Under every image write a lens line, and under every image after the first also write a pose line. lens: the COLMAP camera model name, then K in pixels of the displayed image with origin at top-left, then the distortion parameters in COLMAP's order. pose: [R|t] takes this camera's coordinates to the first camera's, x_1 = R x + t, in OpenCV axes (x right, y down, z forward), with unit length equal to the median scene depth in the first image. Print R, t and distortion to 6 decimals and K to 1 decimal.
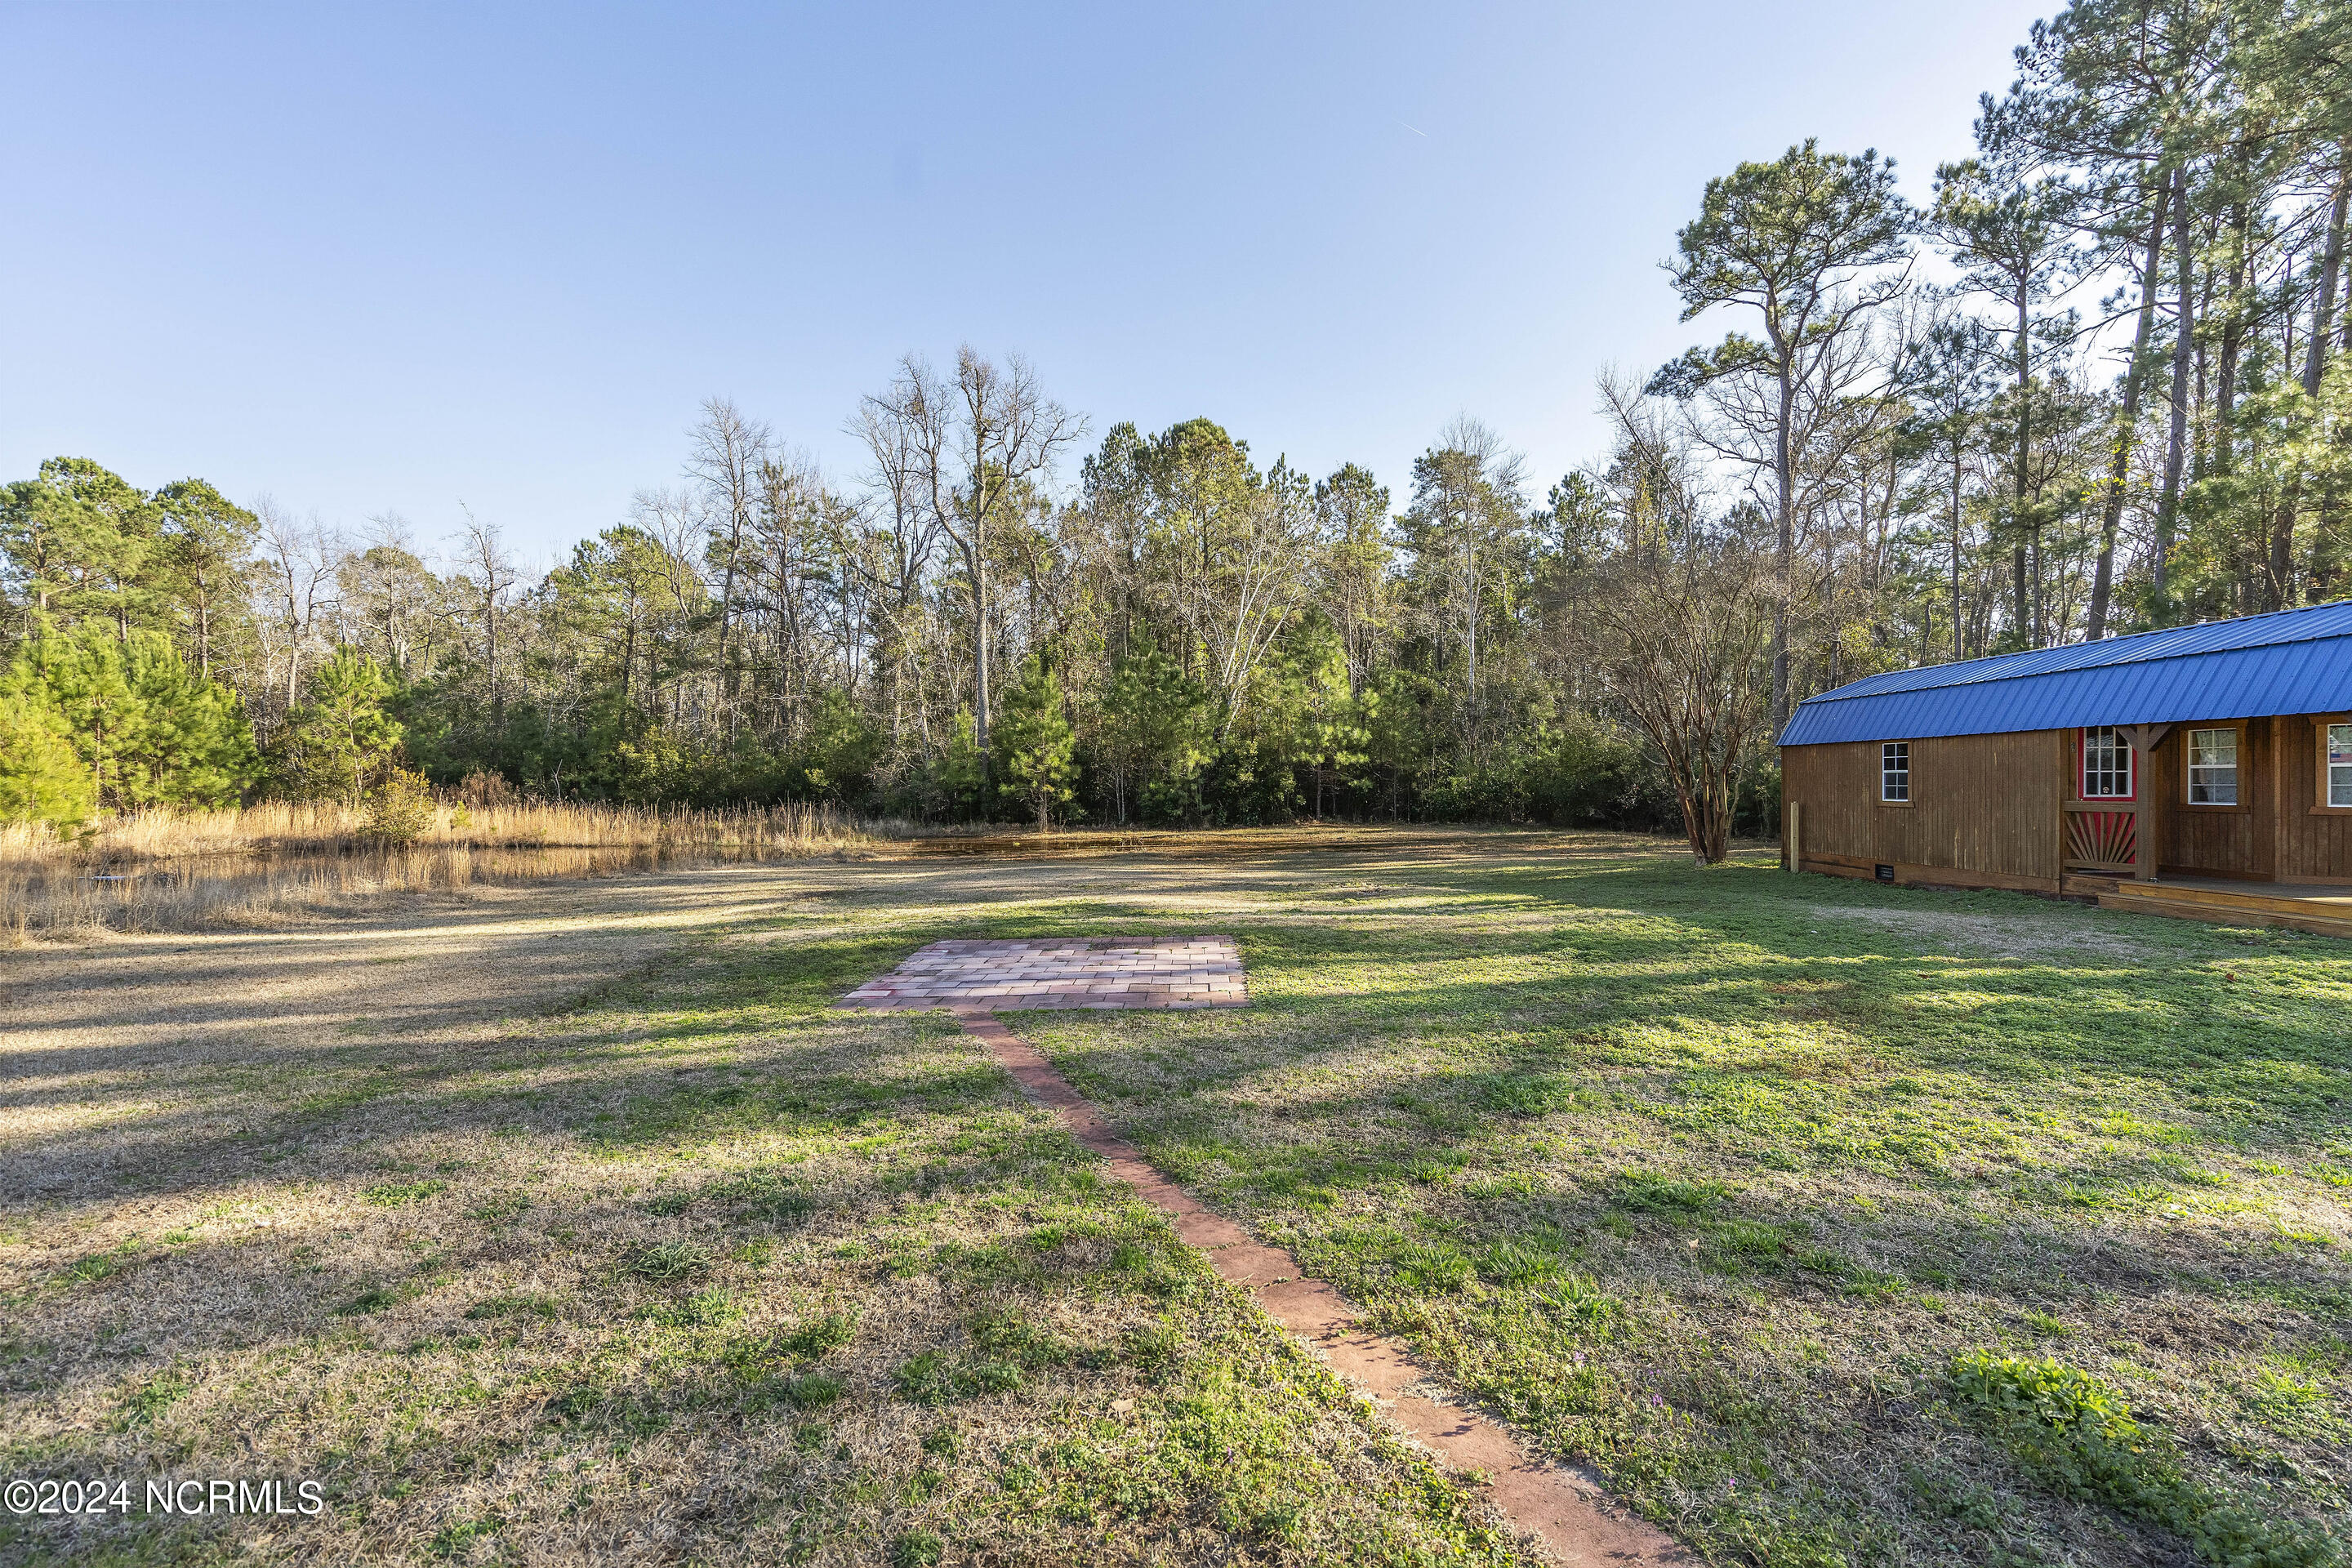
lens RADIAL K [[1039.1, 0, 1176.0], [0, 1039.1, 784.0], [0, 0, 1]] dist [-0.002839, 0.000149]
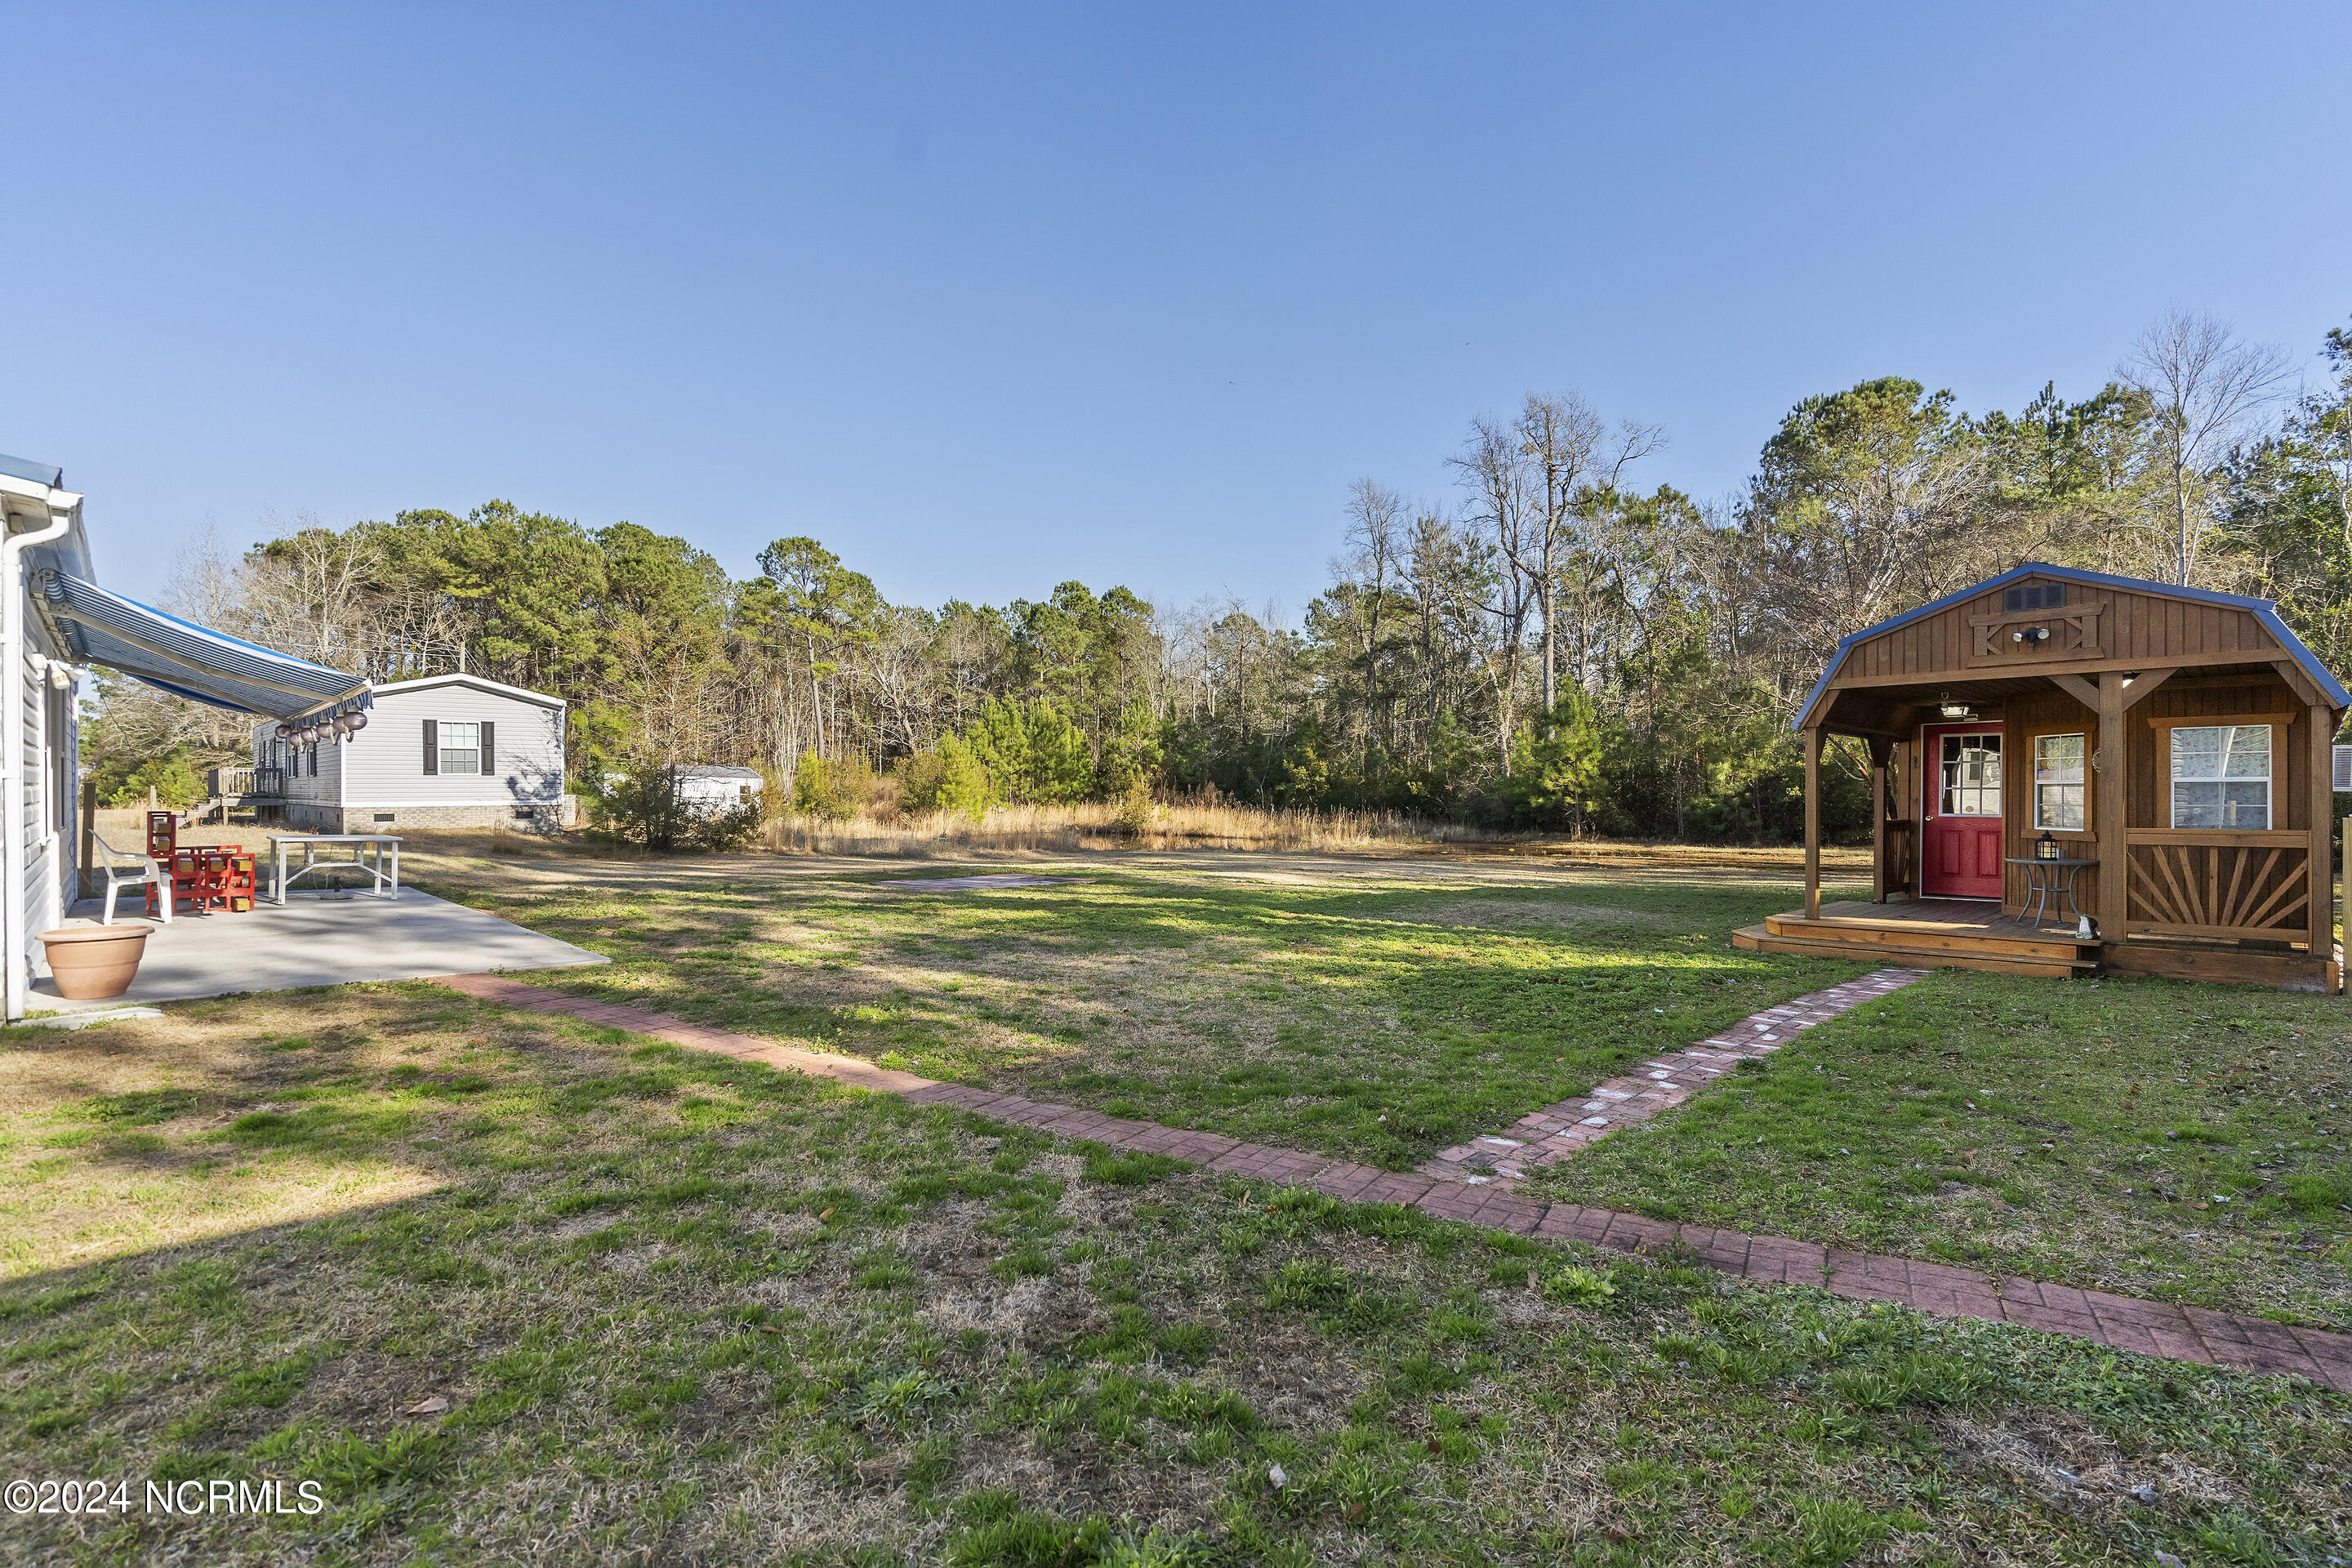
lens RADIAL K [[1039.1, 0, 1176.0], [0, 1039.1, 784.0], [0, 0, 1]] dist [-0.002839, 0.000149]
pose [[0.725203, 0.002575, -0.688530, 0.382686], [-0.011443, 0.999900, -0.008312, 0.001429], [0.688440, 0.013907, 0.725160, -0.047242]]
